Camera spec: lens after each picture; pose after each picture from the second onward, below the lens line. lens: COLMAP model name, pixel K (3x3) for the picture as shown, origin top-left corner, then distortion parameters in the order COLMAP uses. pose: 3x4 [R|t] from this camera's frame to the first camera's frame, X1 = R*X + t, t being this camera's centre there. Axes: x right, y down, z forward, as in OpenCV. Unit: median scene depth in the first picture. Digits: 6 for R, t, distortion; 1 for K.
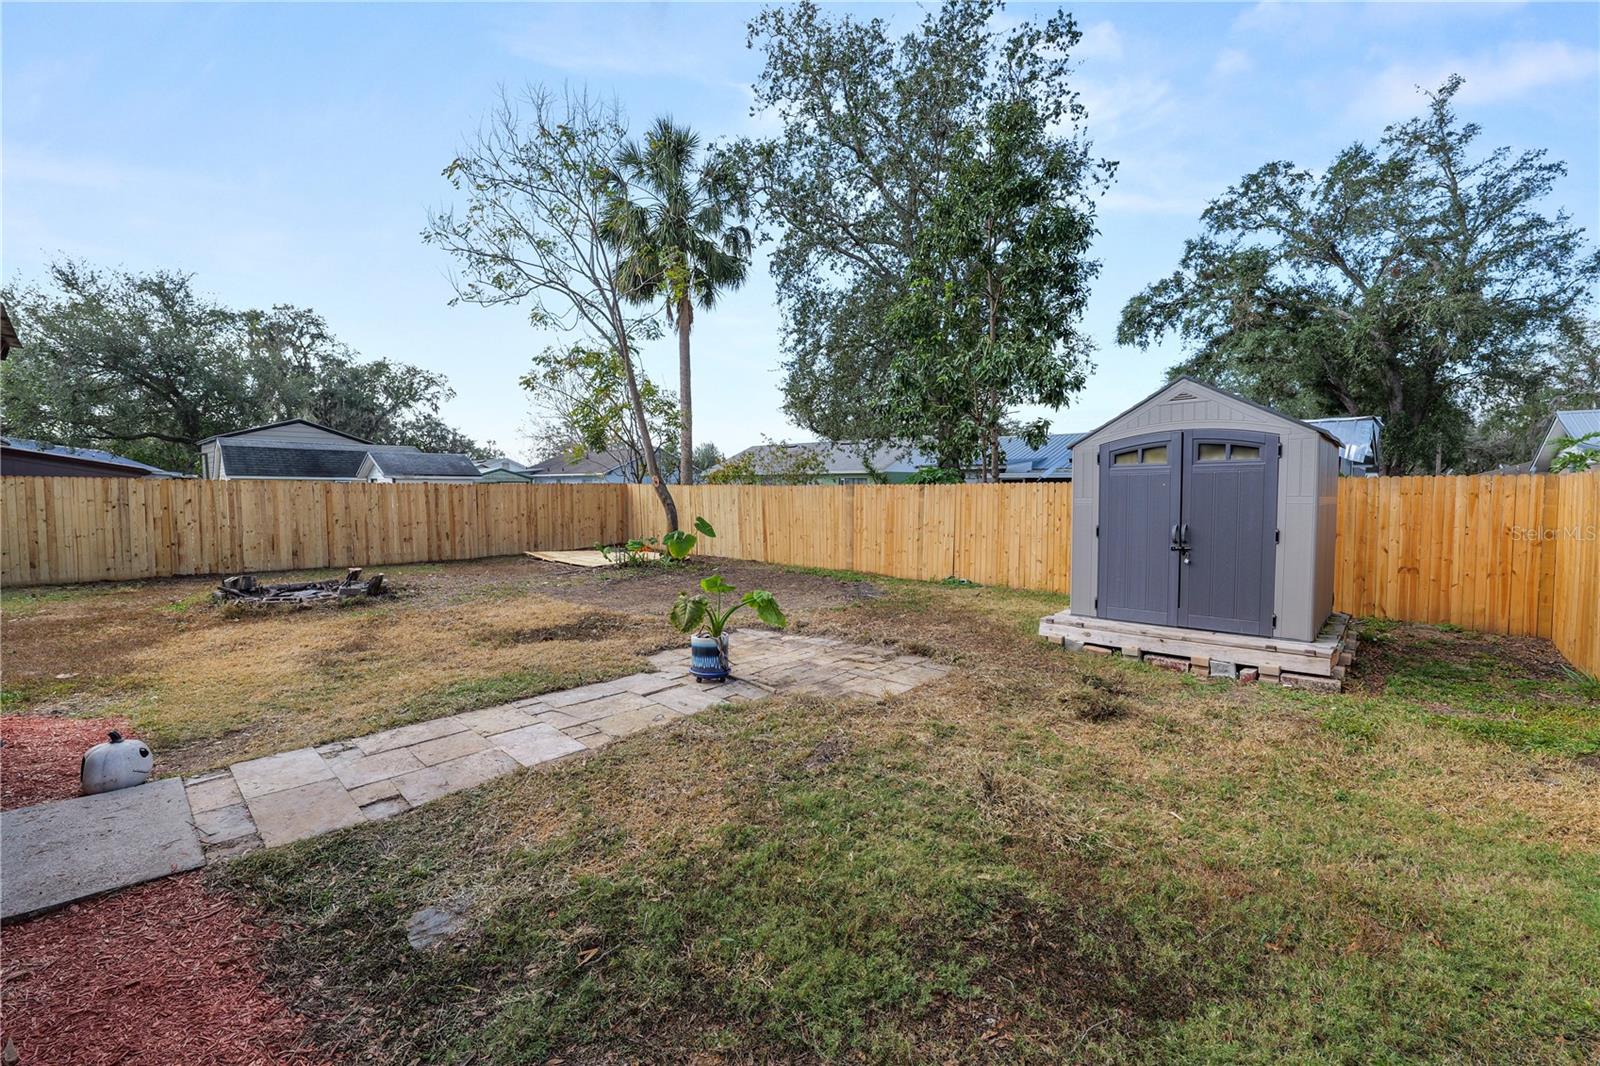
lens RADIAL K [[650.8, 0, 798.4], [0, 650.8, 527.3], [0, 0, 1]] dist [-0.011543, 0.000305]
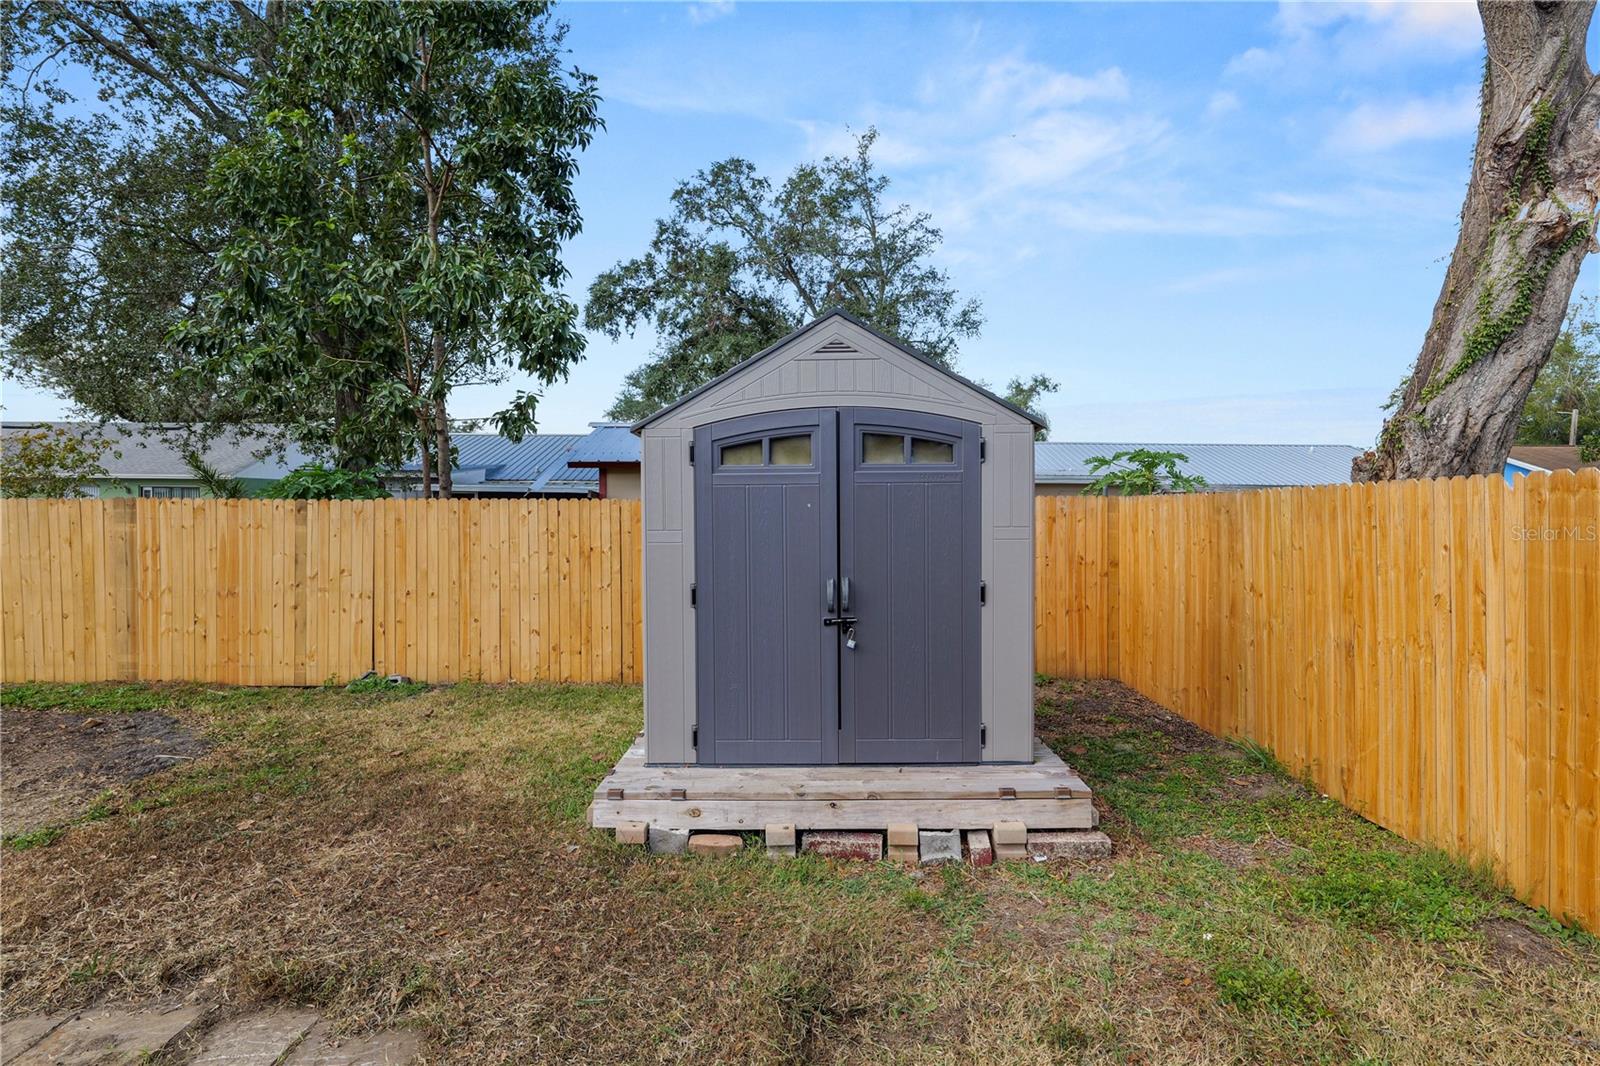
lens RADIAL K [[779.9, 0, 800.0], [0, 779.9, 533.0], [0, 0, 1]] dist [-0.001297, -0.000201]
pose [[0.733565, -0.017380, 0.679397, 0.039348], [0.034291, 0.999346, -0.011460, -0.012368], [-0.678753, 0.031704, 0.733682, 0.182768]]
